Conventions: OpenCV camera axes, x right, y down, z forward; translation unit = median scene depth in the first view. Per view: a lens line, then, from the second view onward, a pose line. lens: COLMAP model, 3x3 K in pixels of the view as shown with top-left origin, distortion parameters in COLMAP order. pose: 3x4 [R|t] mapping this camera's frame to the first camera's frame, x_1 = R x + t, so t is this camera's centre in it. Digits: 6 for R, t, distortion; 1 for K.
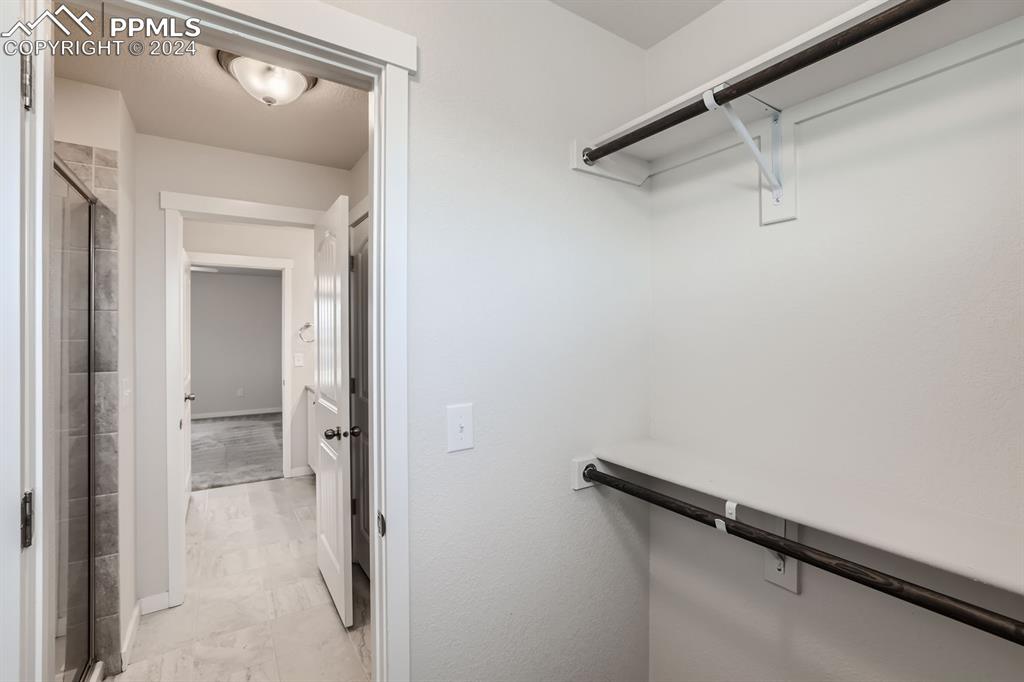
lens RADIAL K [[435.7, 0, 497.0], [0, 435.7, 337.5], [0, 0, 1]] dist [-0.030378, 0.012205]
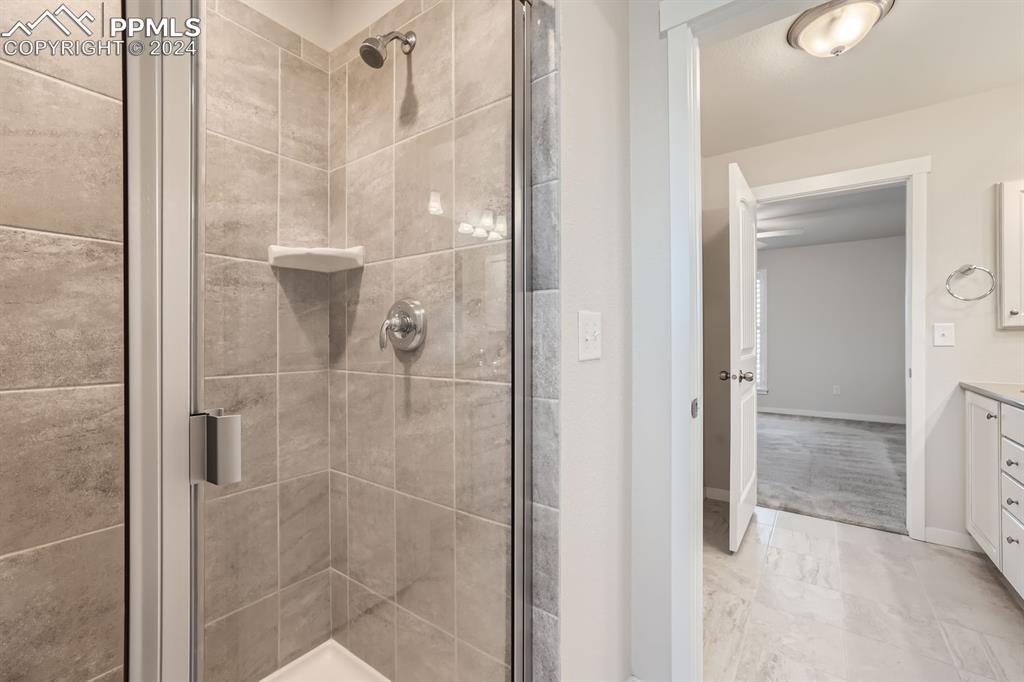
lens RADIAL K [[435.7, 0, 497.0], [0, 435.7, 337.5], [0, 0, 1]] dist [-0.030378, 0.012205]
pose [[0.350862, 0.003055, -0.936422, -0.183236], [0.002974, 0.999986, 0.004377, 0.064902], [0.936422, -0.004321, 0.350848, 0.342346]]
